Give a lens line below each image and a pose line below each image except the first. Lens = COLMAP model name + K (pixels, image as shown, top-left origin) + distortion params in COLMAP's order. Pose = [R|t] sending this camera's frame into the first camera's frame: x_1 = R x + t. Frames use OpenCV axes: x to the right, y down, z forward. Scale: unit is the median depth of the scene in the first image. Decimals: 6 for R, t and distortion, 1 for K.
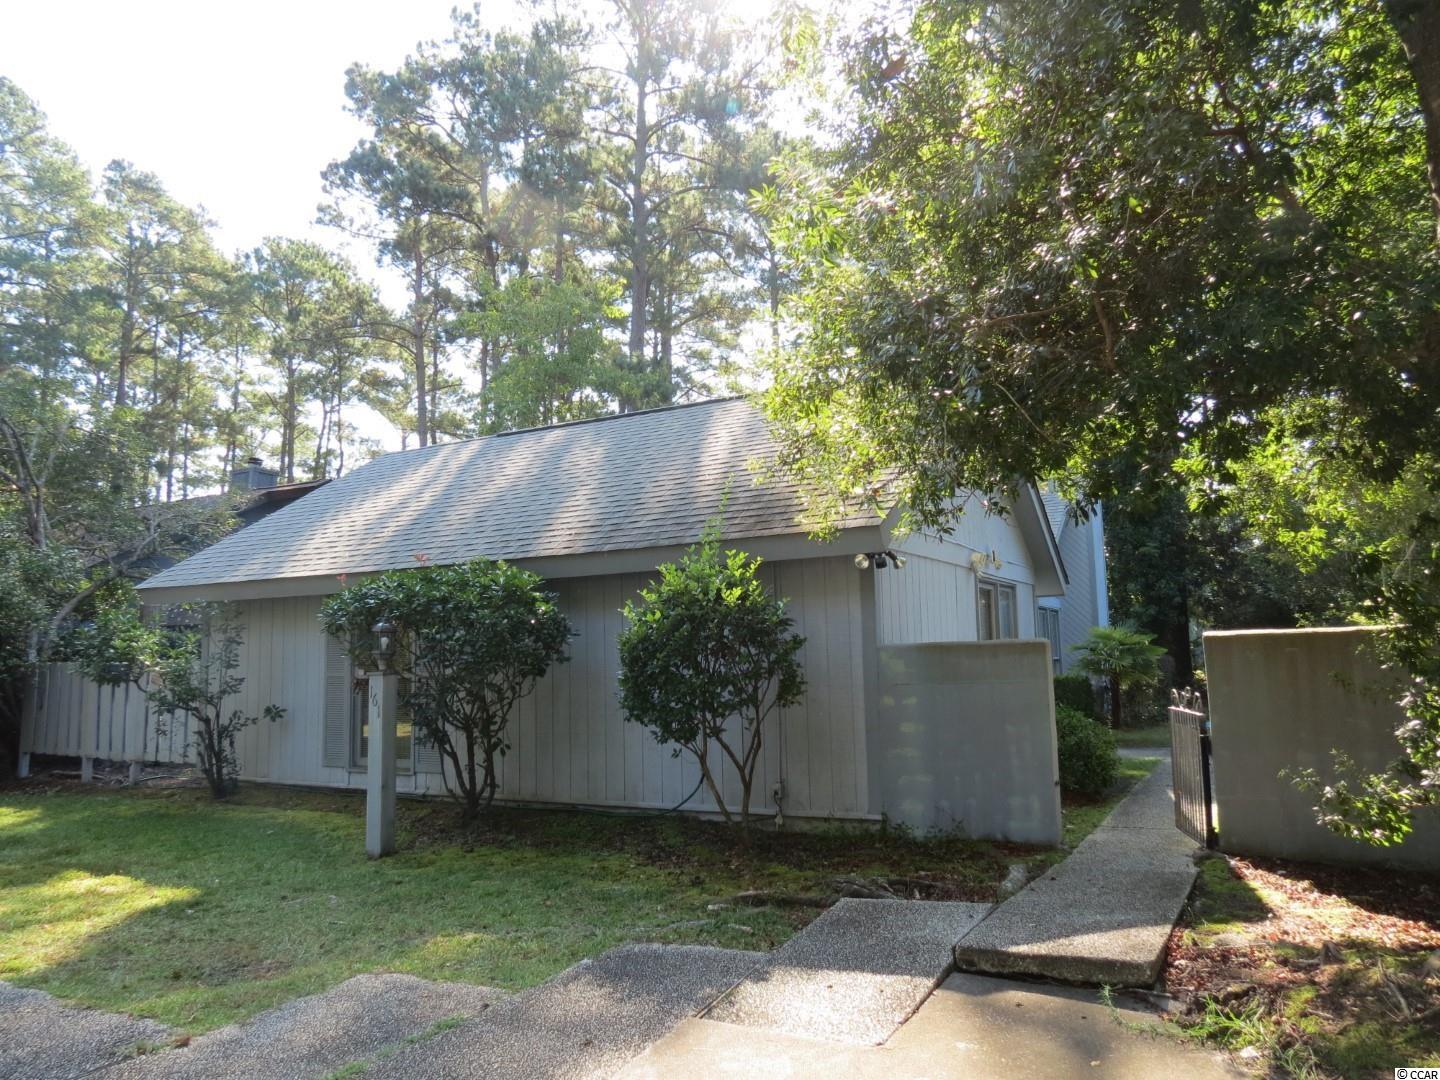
lens RADIAL K [[1018.9, 0, 722.3], [0, 1018.9, 542.0], [0, 0, 1]] dist [-0.037544, 0.015961]
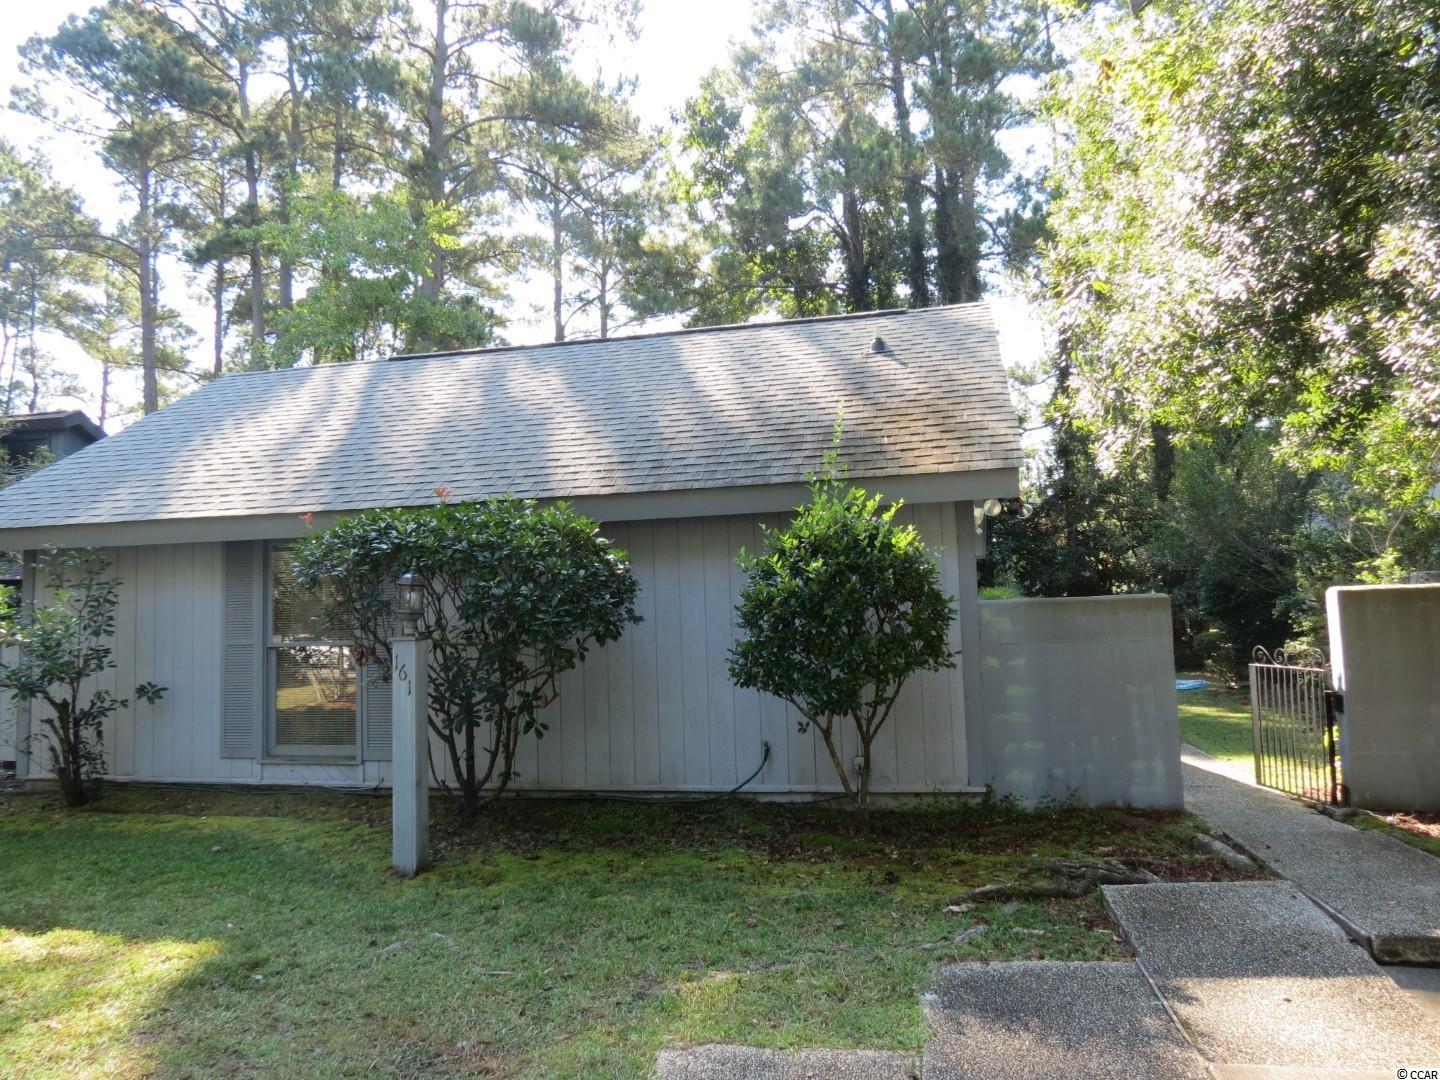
lens RADIAL K [[1018.9, 0, 719.7], [0, 1018.9, 538.6], [0, 0, 1]] dist [-0.037544, 0.015961]
pose [[0.962172, 0.016384, 0.271950, -0.279035], [-0.024362, 0.999365, 0.025986, 0.023777], [-0.271352, -0.031628, 0.961960, 0.165957]]
